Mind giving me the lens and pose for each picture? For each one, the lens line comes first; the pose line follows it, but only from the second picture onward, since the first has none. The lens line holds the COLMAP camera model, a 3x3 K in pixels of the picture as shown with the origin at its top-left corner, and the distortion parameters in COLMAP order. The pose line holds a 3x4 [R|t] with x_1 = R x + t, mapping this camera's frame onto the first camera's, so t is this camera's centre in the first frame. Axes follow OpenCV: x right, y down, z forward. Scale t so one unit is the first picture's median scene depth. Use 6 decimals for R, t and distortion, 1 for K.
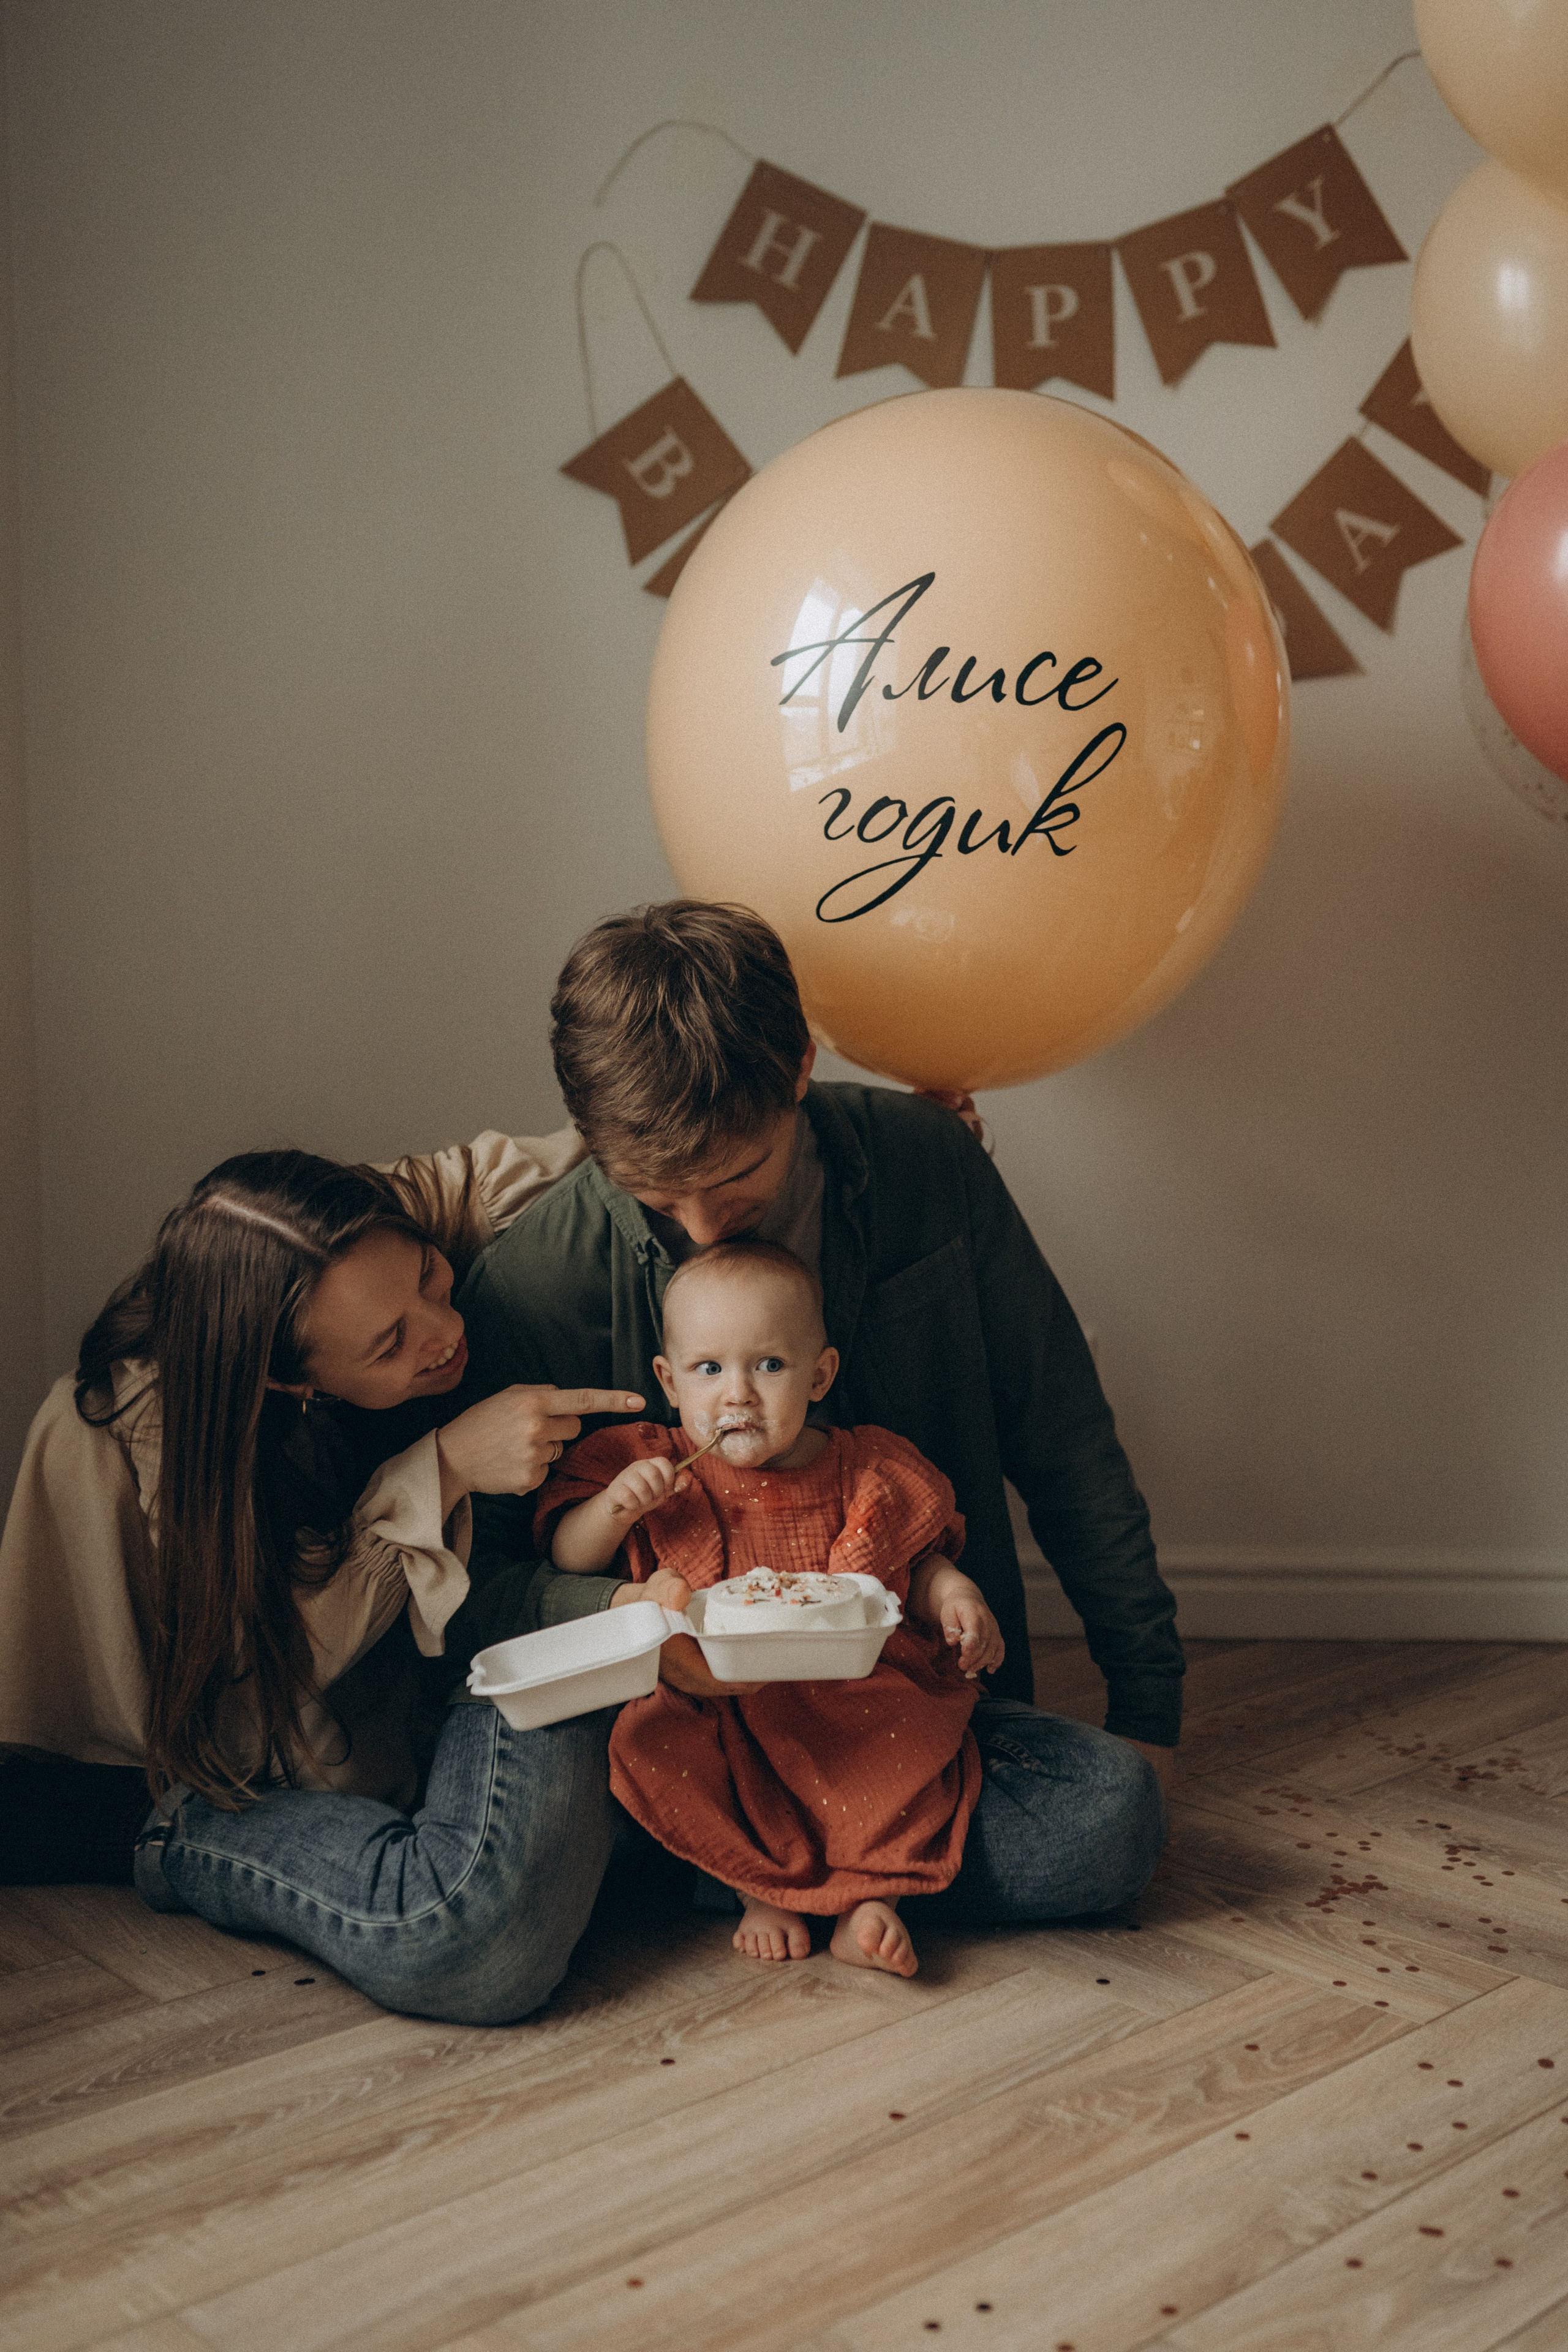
lens RADIAL K [[2397.4, 0, 776.1], [0, 2397.4, 1179.8], [0, 0, 1]] dist [-0.025203, 0.000000]
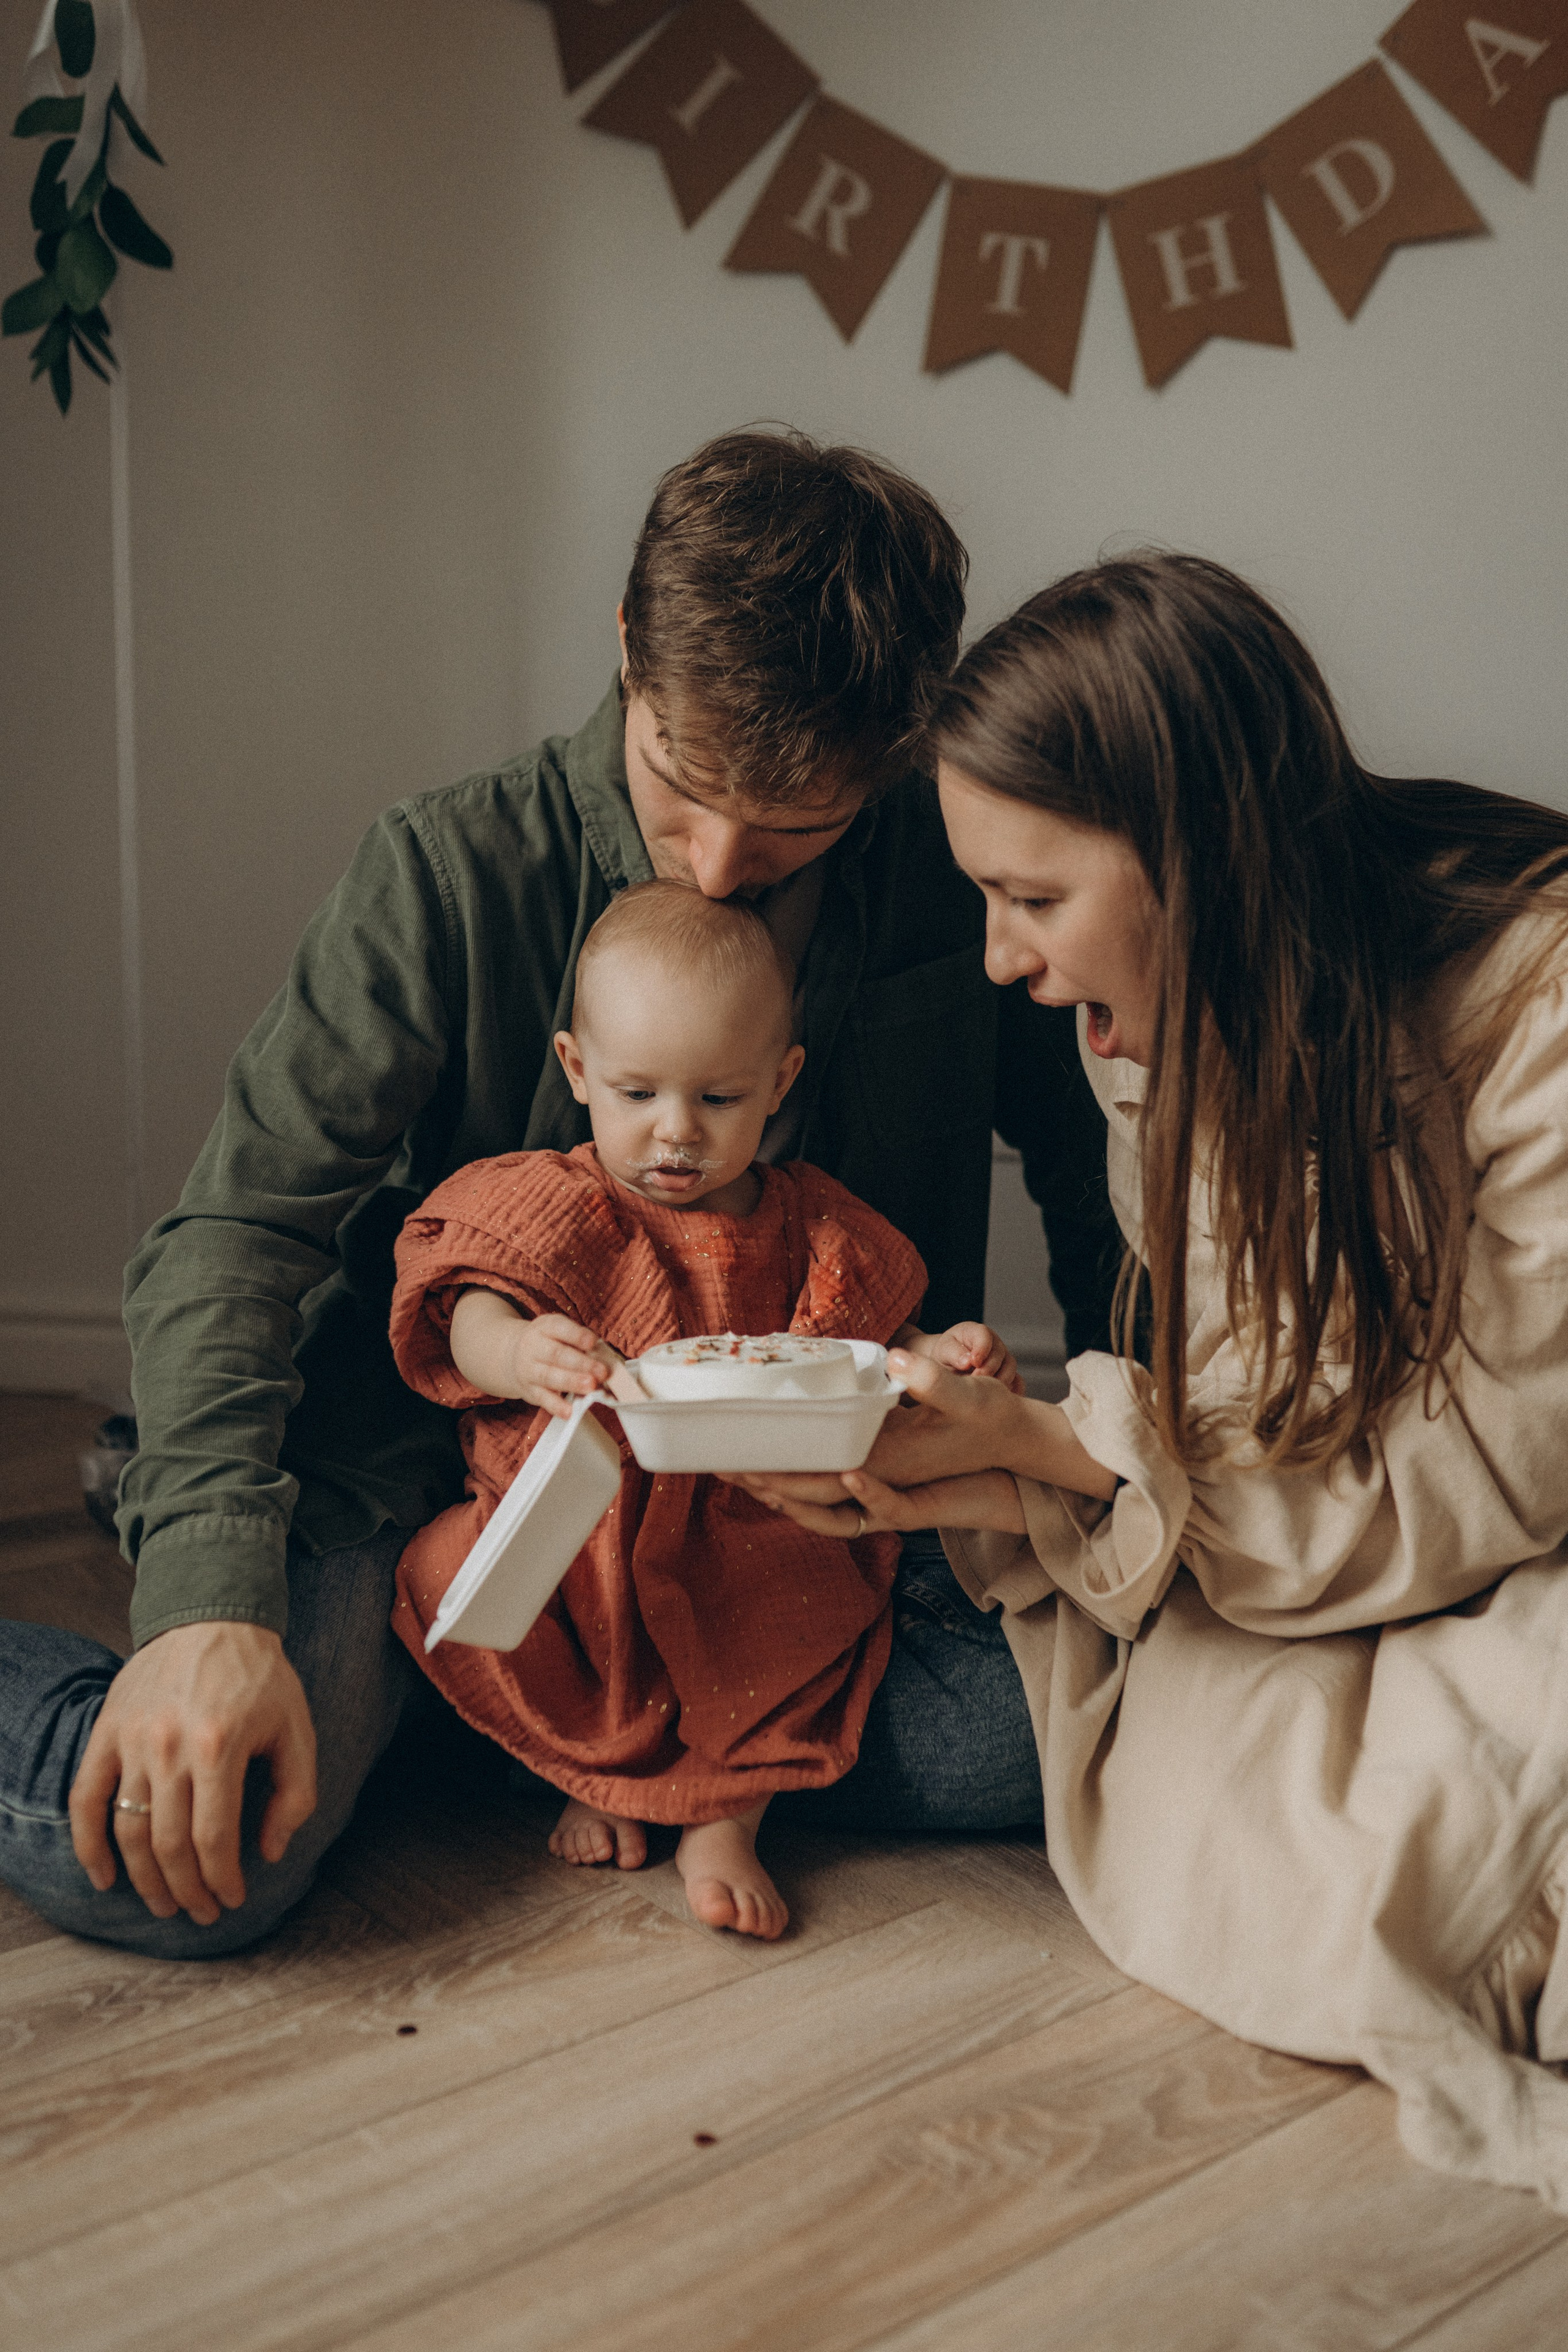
lens RADIAL K [[2397.4, 0, 781.7], [0, 2397.4, 1173.2], [0, 0, 1]] dist [-0.025203, 0.000000]
pose [[0.998983, 0.025397, -0.037243, 0.087228], [-0.021792, 0.995316, 0.094185, 0.045976], [0.039461, -0.093277, 0.994858, 0.324027]]
